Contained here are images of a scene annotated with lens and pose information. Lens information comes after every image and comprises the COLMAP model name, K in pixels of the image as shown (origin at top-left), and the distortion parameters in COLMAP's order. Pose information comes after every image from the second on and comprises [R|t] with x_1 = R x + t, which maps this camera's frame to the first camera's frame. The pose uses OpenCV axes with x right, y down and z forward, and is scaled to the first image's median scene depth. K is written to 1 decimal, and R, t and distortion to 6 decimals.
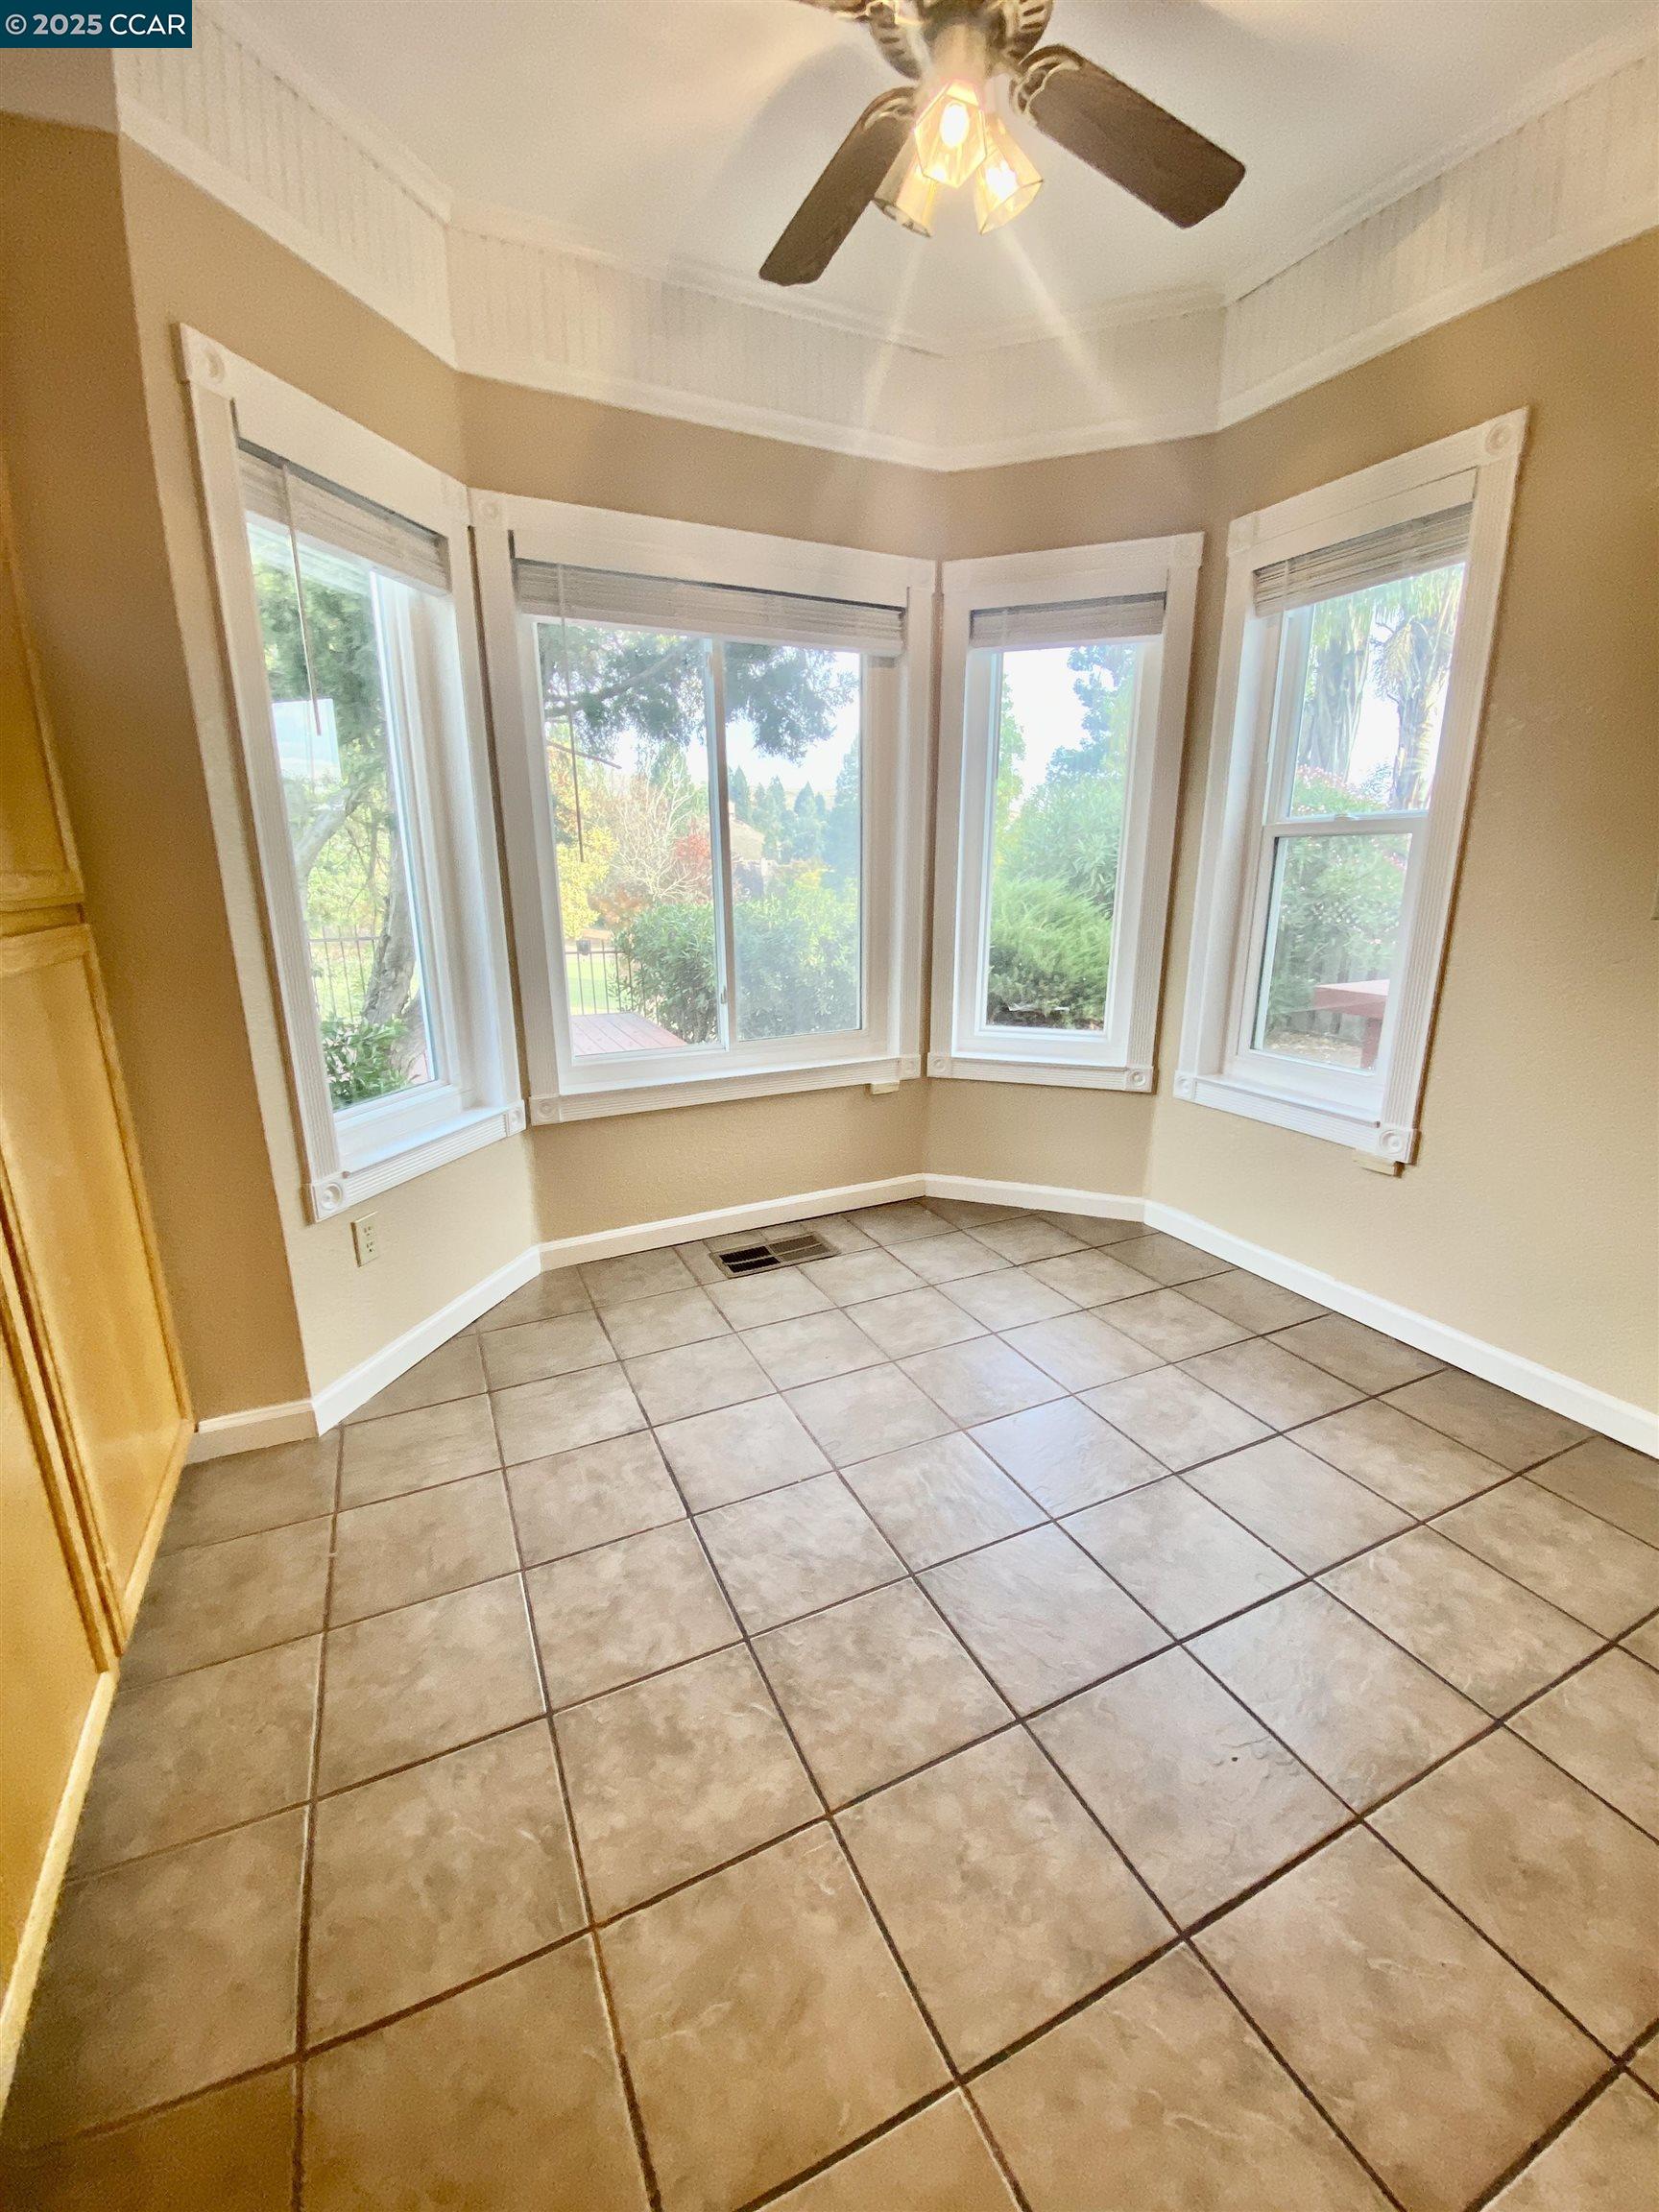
lens RADIAL K [[911.8, 0, 827.5], [0, 911.8, 1112.2], [0, 0, 1]] dist [-0.000951, -0.001227]
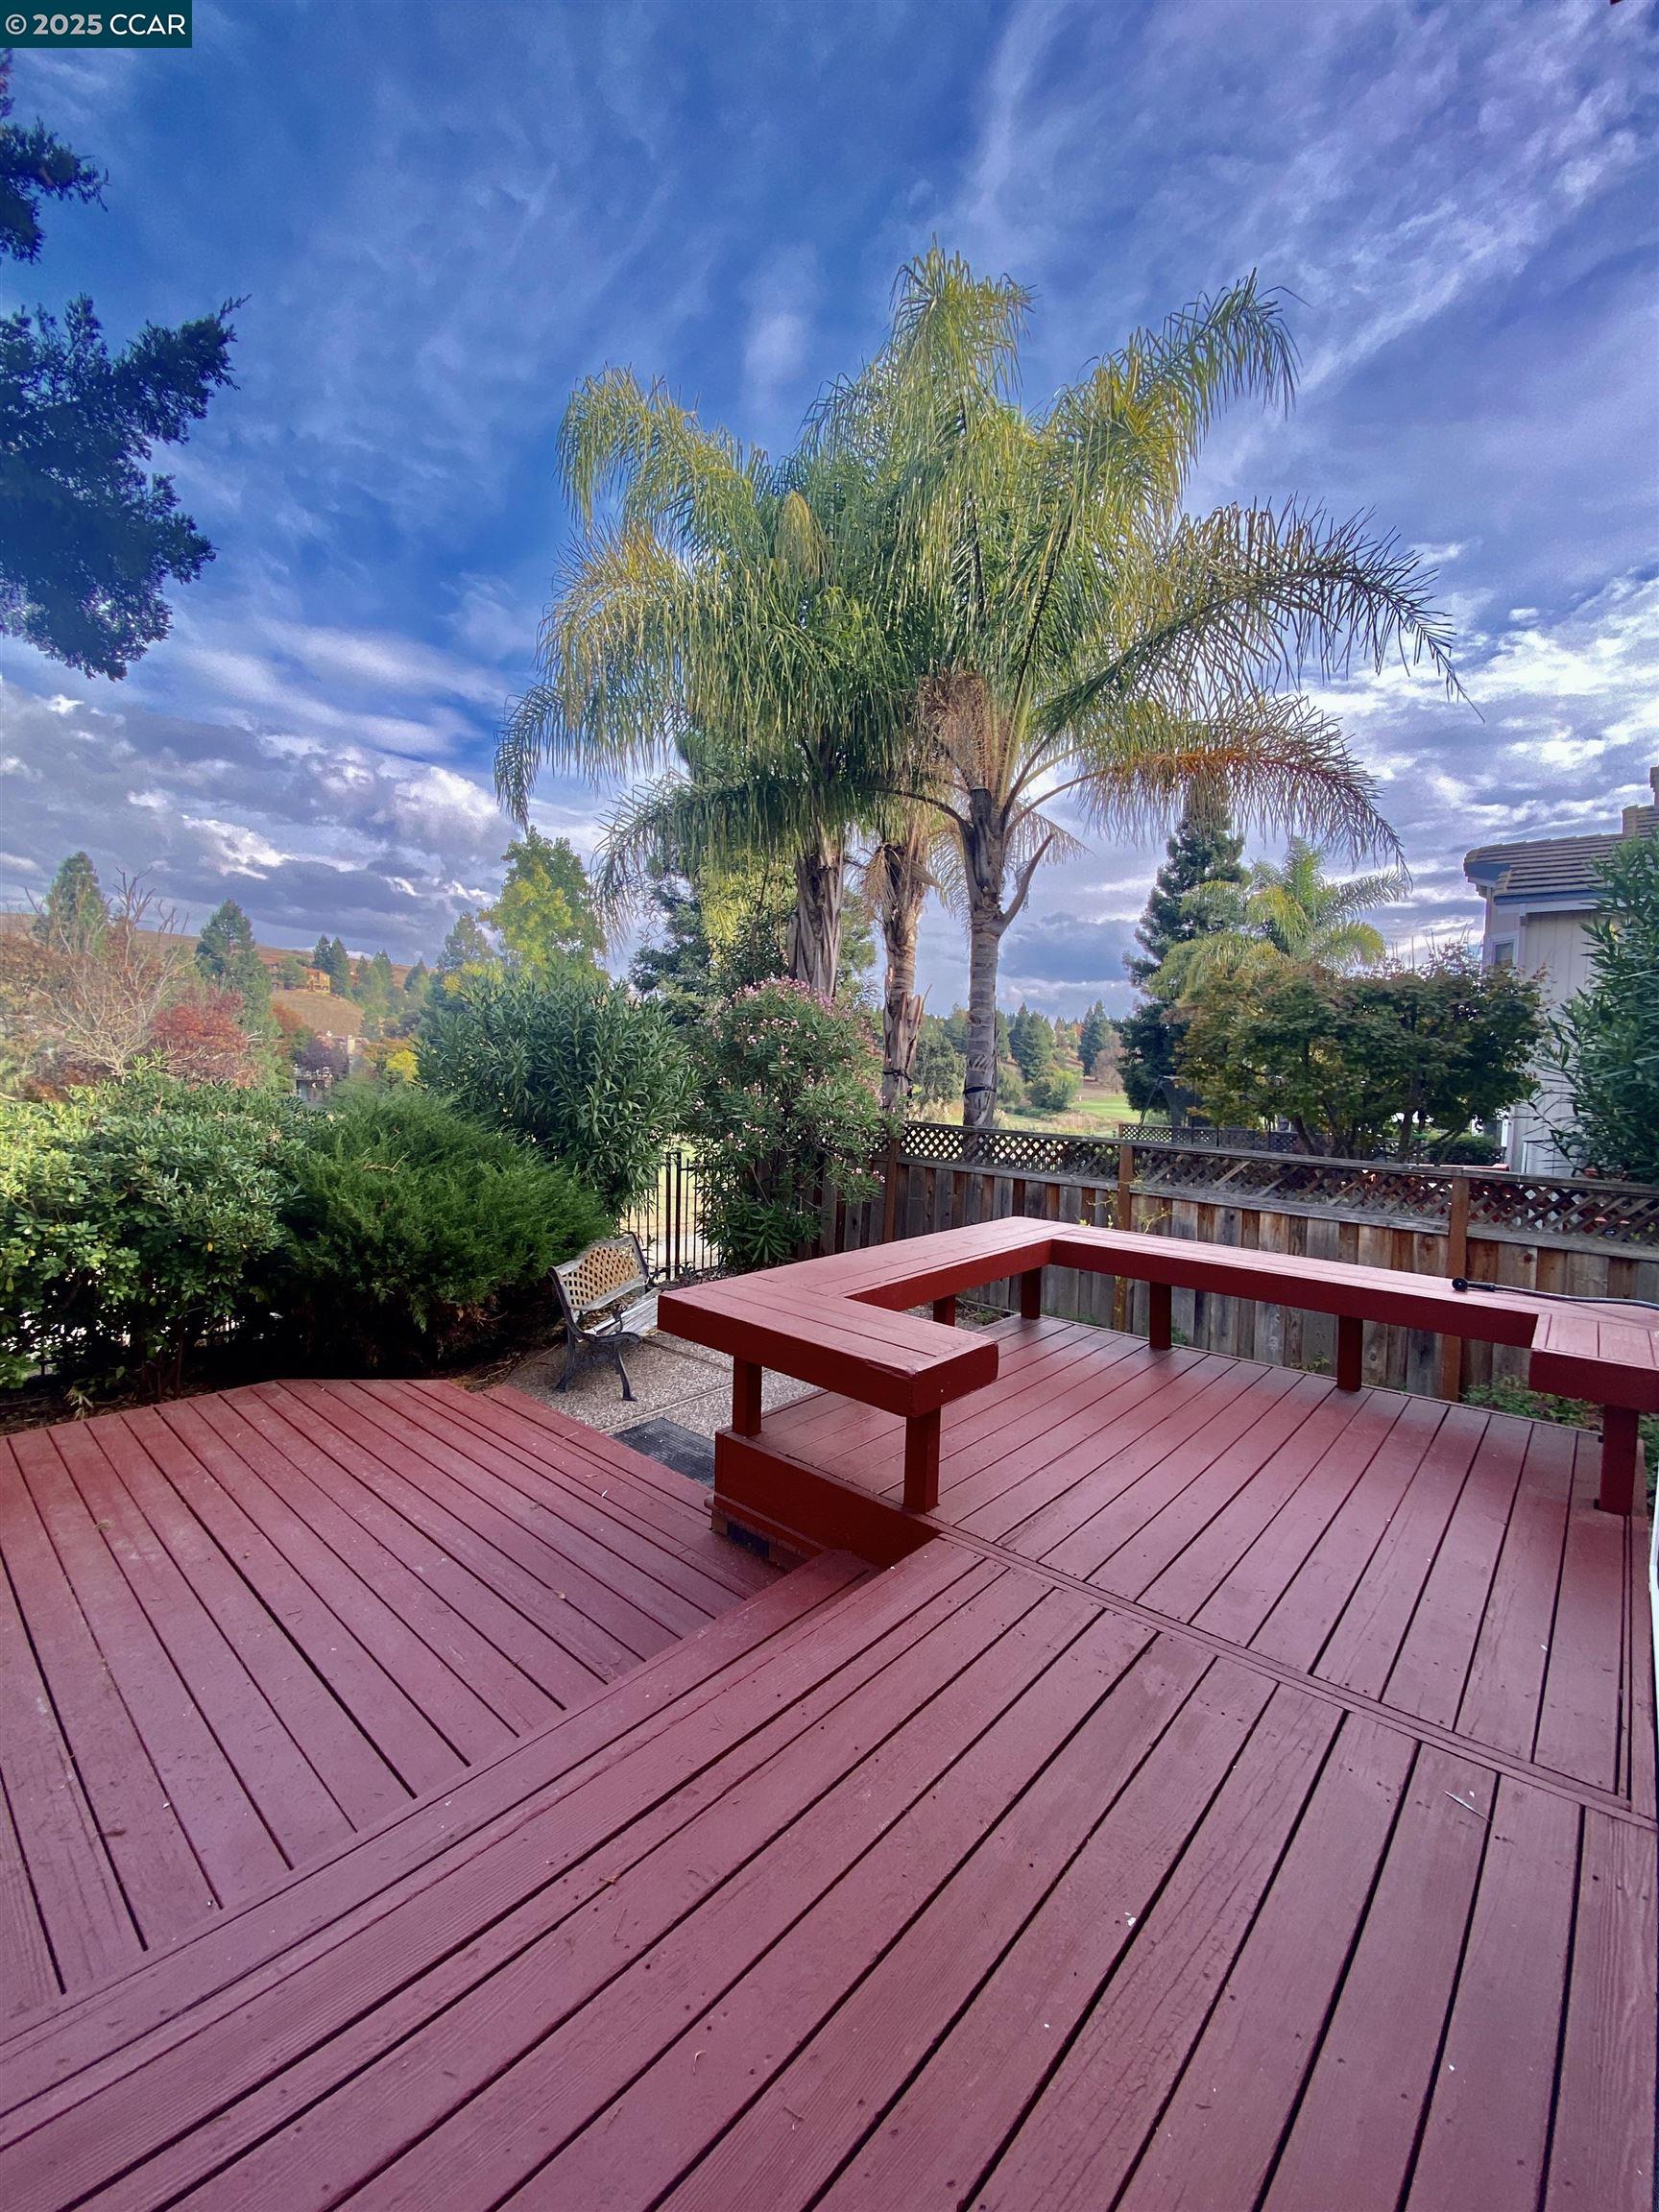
lens RADIAL K [[911.8, 0, 817.1], [0, 911.8, 1100.9], [0, 0, 1]] dist [-0.000951, -0.001227]
pose [[0.923044, 0.023121, 0.384000, 0.092239], [0.058566, 0.978111, -0.199673, -0.032907], [-0.380211, 0.206796, 0.901485, 0.084861]]
